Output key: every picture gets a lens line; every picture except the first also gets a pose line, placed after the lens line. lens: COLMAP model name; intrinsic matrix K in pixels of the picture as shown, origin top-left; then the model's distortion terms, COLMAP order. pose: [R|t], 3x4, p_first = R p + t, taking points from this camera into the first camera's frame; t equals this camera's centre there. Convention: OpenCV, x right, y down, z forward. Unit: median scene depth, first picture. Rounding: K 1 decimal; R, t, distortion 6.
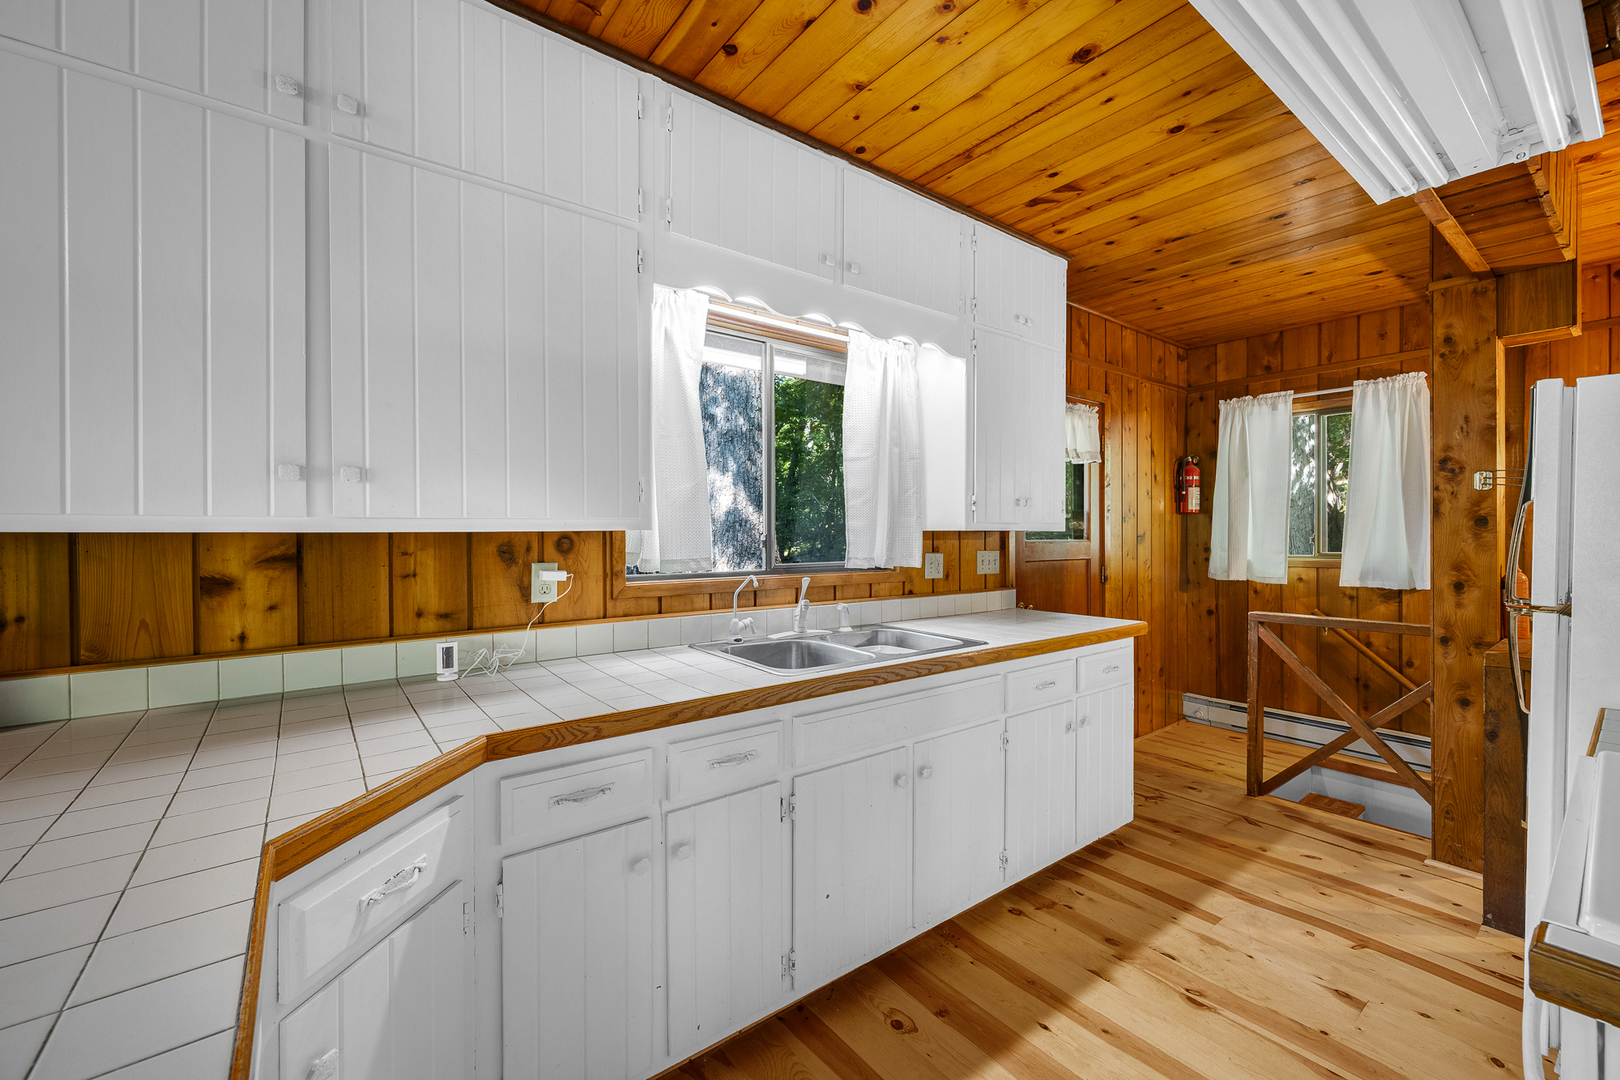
lens RADIAL K [[662.6, 0, 810.9], [0, 662.6, 535.4], [0, 0, 1]] dist [-0.014501, -0.000091]
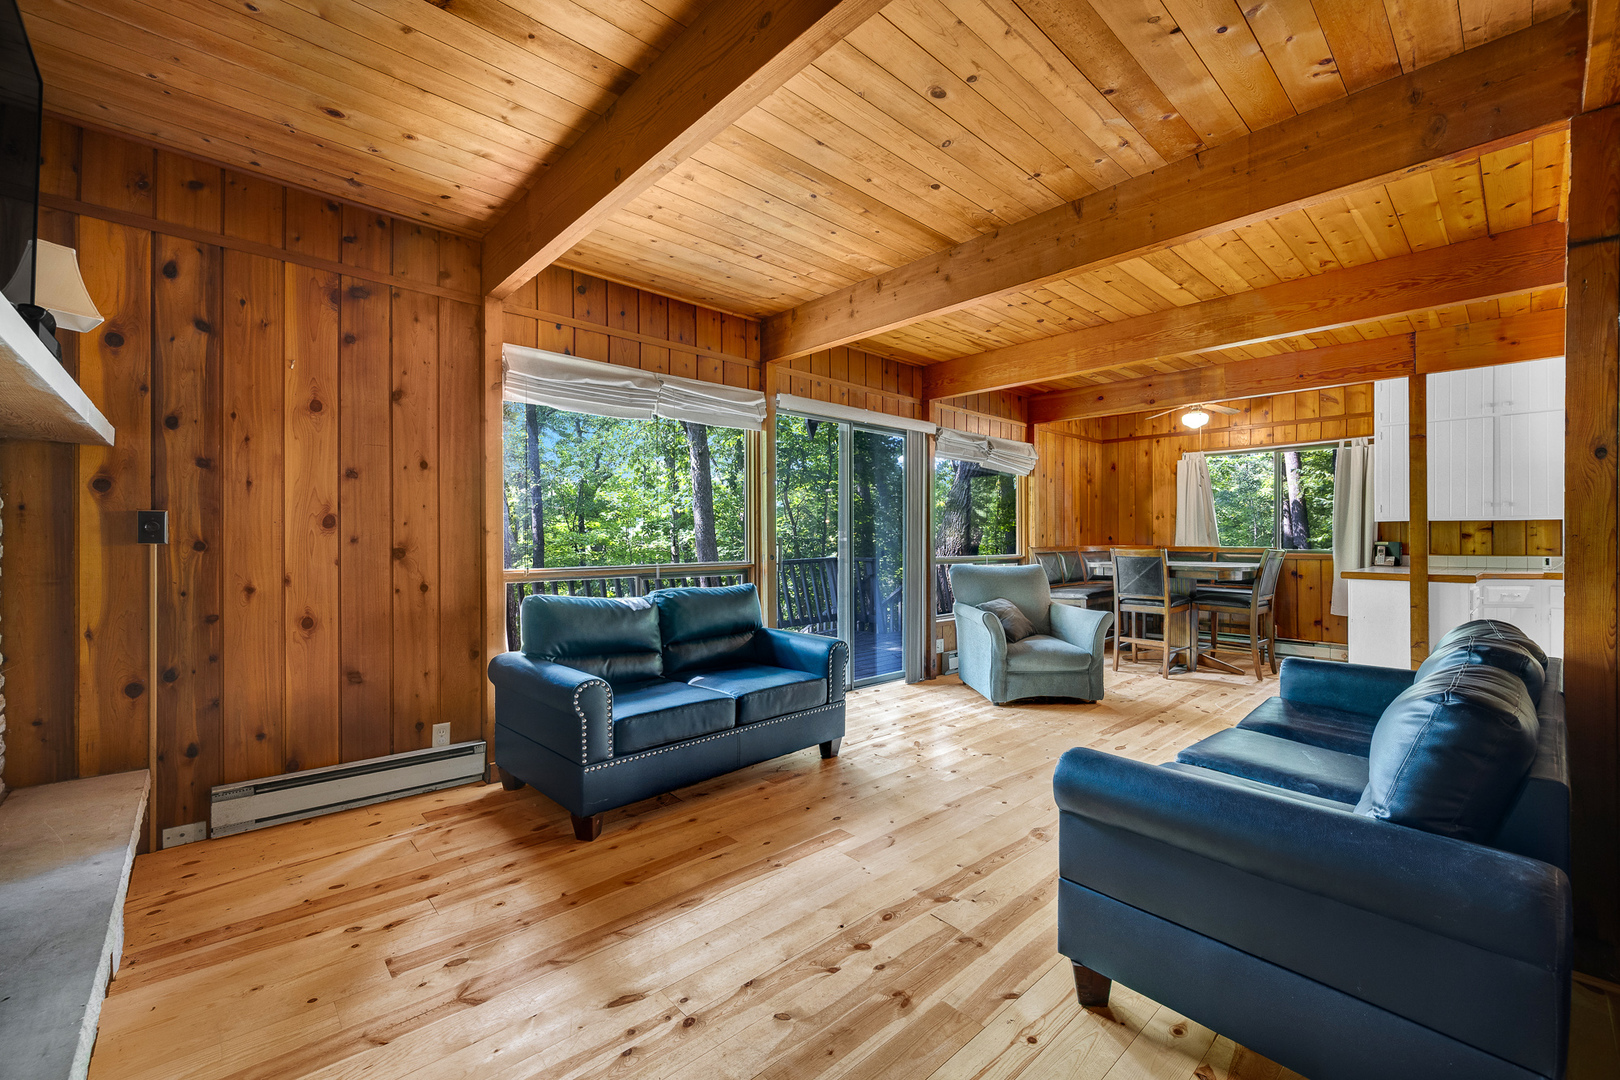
lens RADIAL K [[662.6, 0, 817.7], [0, 662.6, 539.0], [0, 0, 1]] dist [-0.014501, -0.000091]
pose [[0.097020, 0.002676, -0.995279, 2.279033], [-0.008114, 0.999965, 0.001897, 0.114084], [0.995249, 0.007891, 0.097038, -2.848248]]
